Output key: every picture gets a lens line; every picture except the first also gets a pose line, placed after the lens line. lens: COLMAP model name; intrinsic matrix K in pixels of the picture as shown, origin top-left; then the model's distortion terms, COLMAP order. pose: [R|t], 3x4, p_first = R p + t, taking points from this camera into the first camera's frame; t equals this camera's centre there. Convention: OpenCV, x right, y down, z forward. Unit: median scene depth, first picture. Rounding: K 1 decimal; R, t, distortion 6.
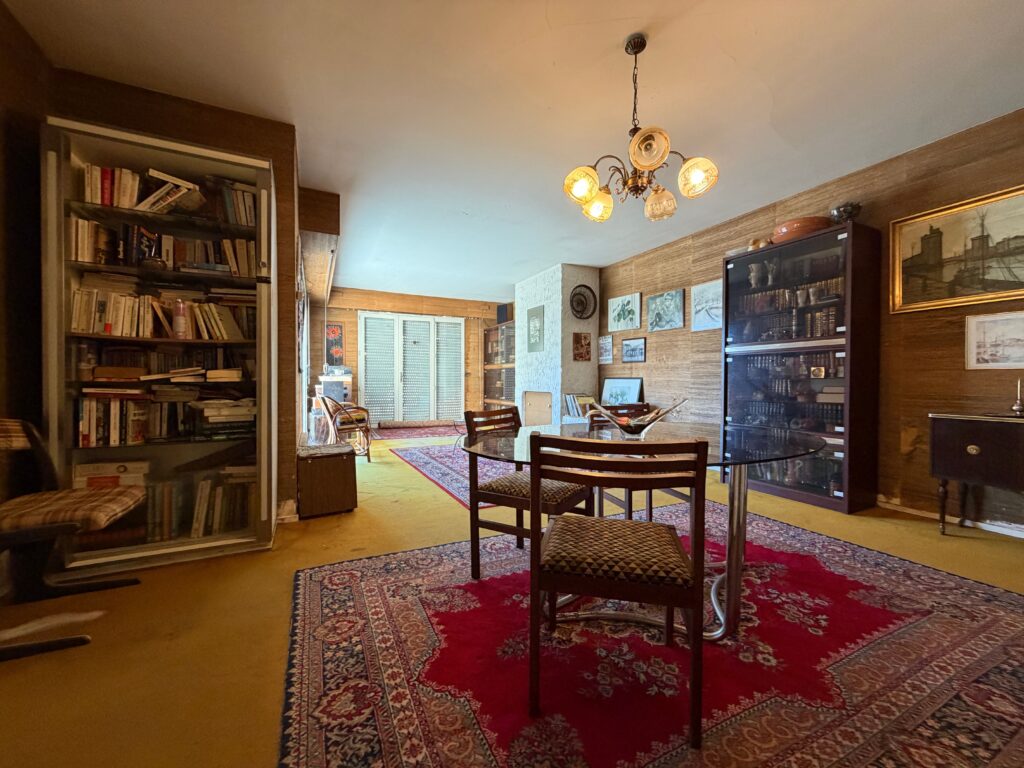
lens RADIAL K [[407.3, 0, 508.1], [0, 407.3, 383.1], [0, 0, 1]] dist [-0.002715, -0.000056]
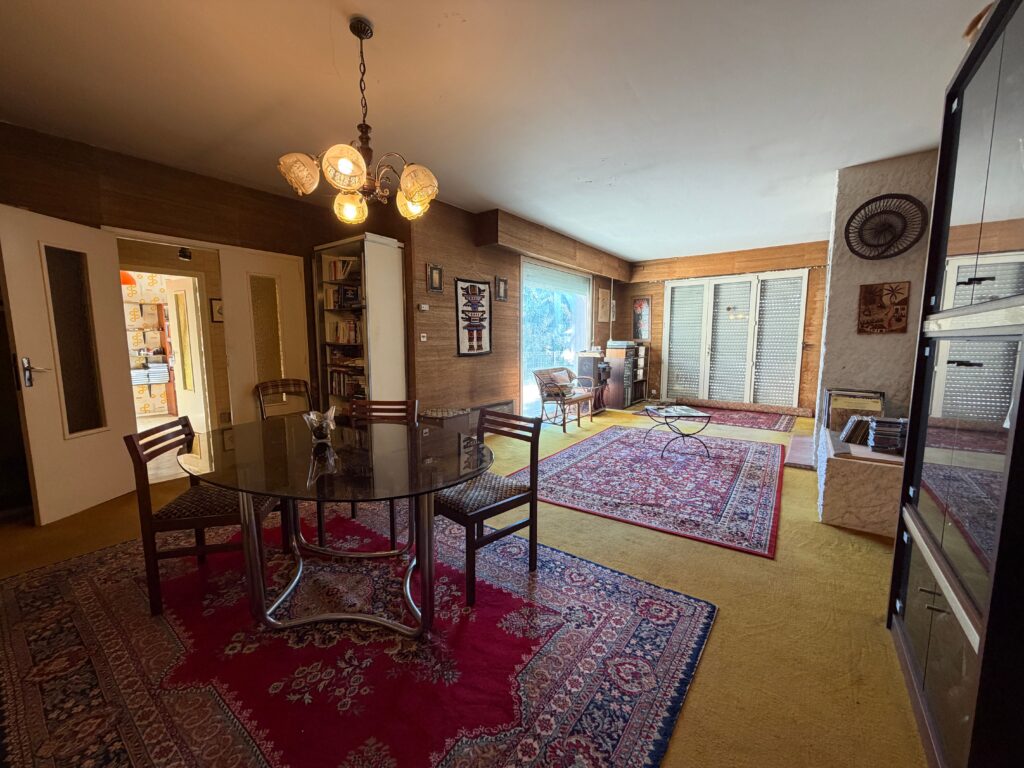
lens RADIAL K [[407.3, 0, 506.6], [0, 407.3, 385.4], [0, 0, 1]] dist [-0.002715, -0.000056]
pose [[0.460812, 0.093848, -0.882522, 0.450193], [-0.002999, 0.994552, 0.104196, -0.040548], [0.887493, -0.045368, 0.458583, 0.278602]]
